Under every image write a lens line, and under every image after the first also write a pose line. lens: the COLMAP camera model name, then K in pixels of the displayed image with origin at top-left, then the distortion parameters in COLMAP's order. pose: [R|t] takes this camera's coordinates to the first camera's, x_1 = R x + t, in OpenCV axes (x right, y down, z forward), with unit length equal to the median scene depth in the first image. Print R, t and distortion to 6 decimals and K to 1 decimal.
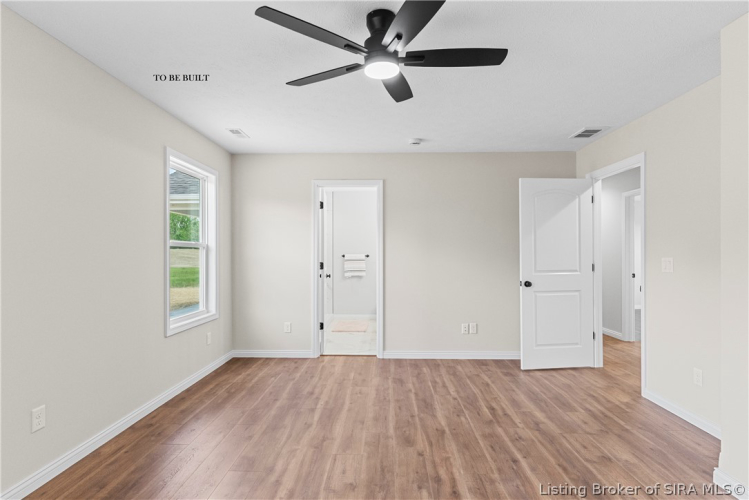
lens RADIAL K [[376.2, 0, 377.1], [0, 376.2, 251.2], [0, 0, 1]] dist [-0.013105, 0.001027]
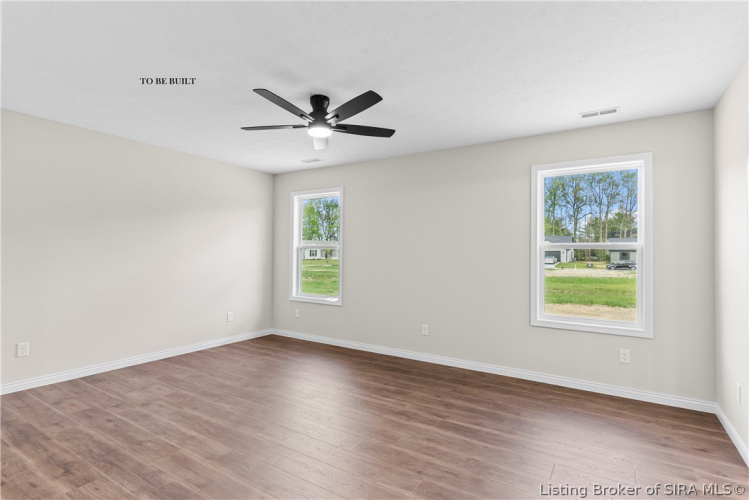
lens RADIAL K [[376.2, 0, 373.8], [0, 376.2, 251.0], [0, 0, 1]] dist [-0.013105, 0.001027]
pose [[-0.523175, -0.007737, -0.852190, 0.666491], [-0.001505, 0.999966, -0.008154, 0.001404], [0.852224, -0.002983, -0.523169, 1.115093]]
